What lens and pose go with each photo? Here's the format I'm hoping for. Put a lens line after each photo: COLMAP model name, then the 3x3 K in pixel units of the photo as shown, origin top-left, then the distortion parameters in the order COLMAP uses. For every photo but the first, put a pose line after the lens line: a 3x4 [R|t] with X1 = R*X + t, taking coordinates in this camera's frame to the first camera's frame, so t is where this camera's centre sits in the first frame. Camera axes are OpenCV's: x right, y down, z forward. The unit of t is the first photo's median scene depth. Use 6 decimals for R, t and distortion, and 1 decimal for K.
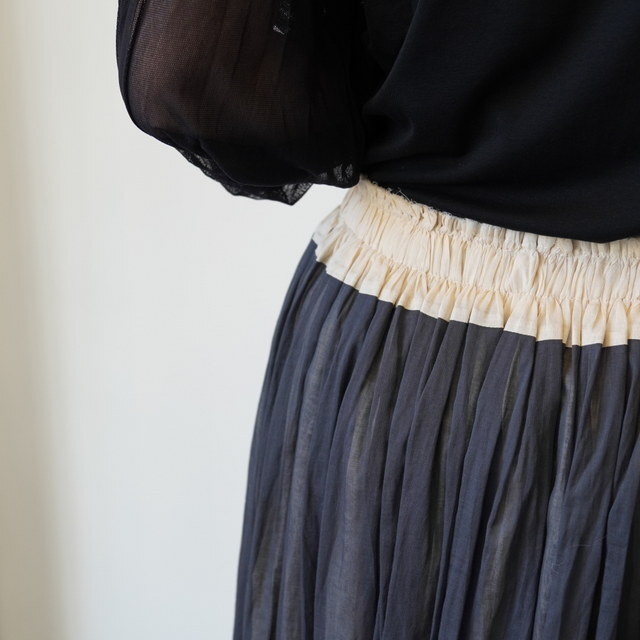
lens RADIAL K [[971.8, 0, 314.3], [0, 971.8, 317.1], [0, 0, 1]] dist [0.060167, 0.000000]
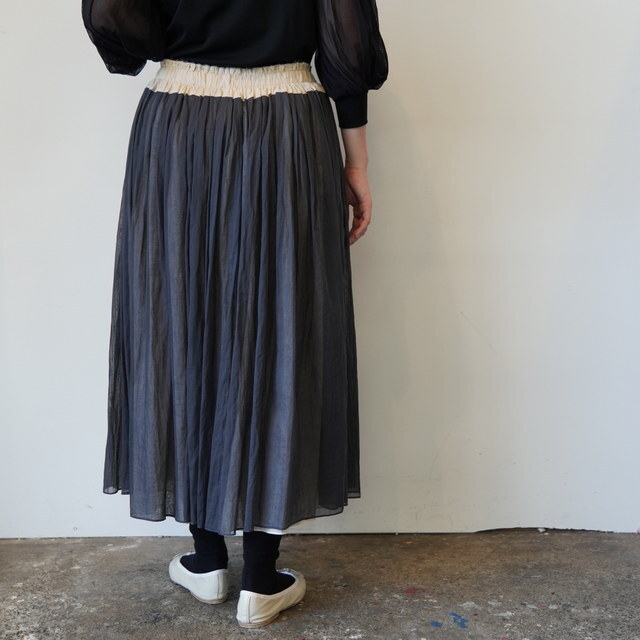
lens RADIAL K [[971.8, 0, 319.2], [0, 971.8, 322.7], [0, 0, 1]] dist [0.060167, 0.000000]
pose [[0.937709, -0.057065, 0.342703, -0.594115], [0.124139, 0.976332, -0.177100, 1.257057], [-0.324486, 0.208611, 0.922600, -1.726920]]
